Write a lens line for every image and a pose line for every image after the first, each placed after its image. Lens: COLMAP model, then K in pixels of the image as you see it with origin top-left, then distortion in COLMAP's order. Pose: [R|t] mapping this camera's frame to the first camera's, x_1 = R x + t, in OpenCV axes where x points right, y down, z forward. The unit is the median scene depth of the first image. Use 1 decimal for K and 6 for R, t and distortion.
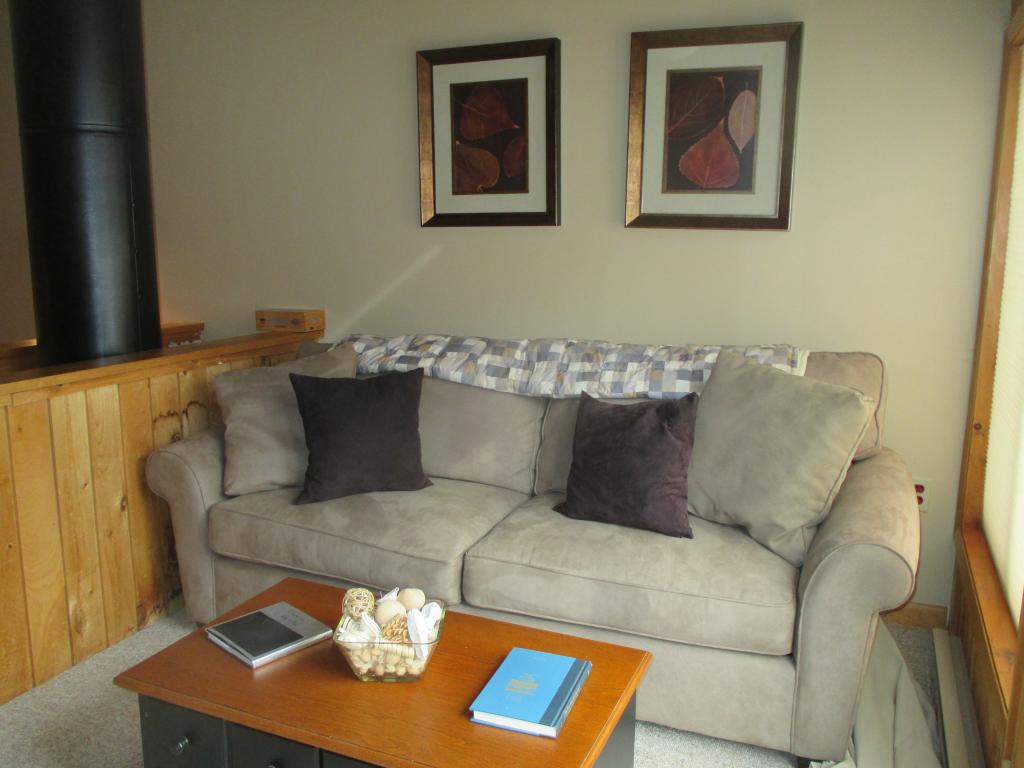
lens RADIAL K [[861.7, 0, 512.8], [0, 861.7, 384.4], [0, 0, 1]] dist [-0.006564, -0.003101]
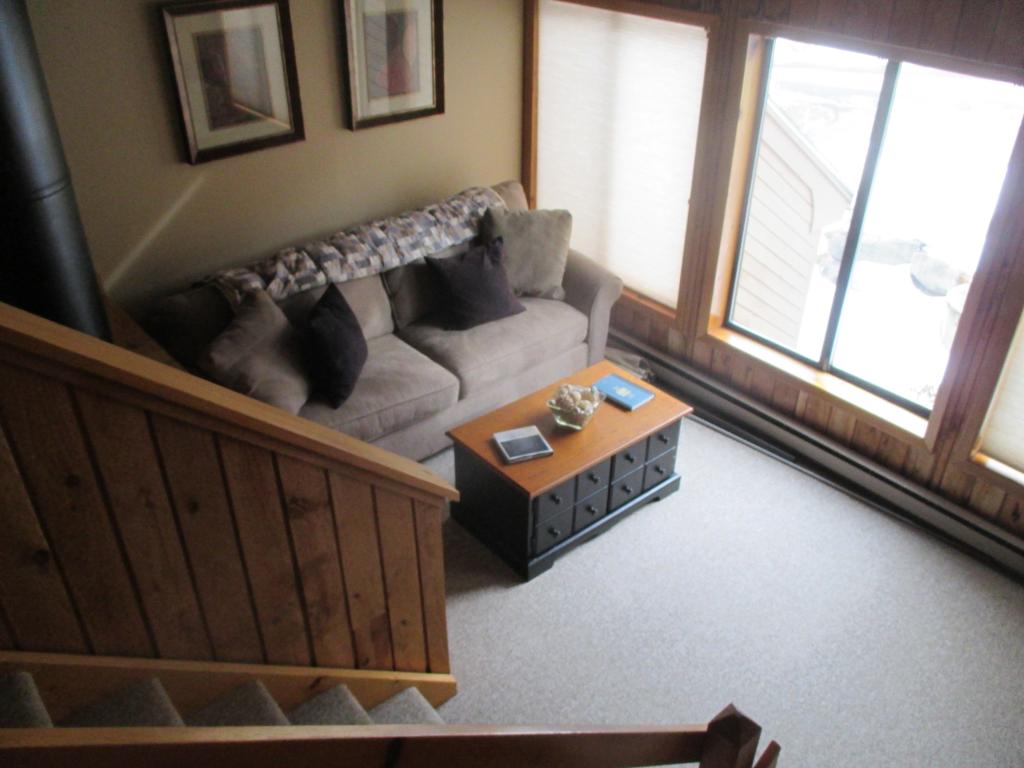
lens RADIAL K [[861.7, 0, 510.6], [0, 861.7, 383.9], [0, 0, 1]] dist [-0.006564, -0.003101]
pose [[0.463429, -0.478118, 0.746081, -1.105856], [0.157696, 0.873009, 0.461506, -0.478877], [-0.871990, -0.096221, 0.479975, 0.075629]]
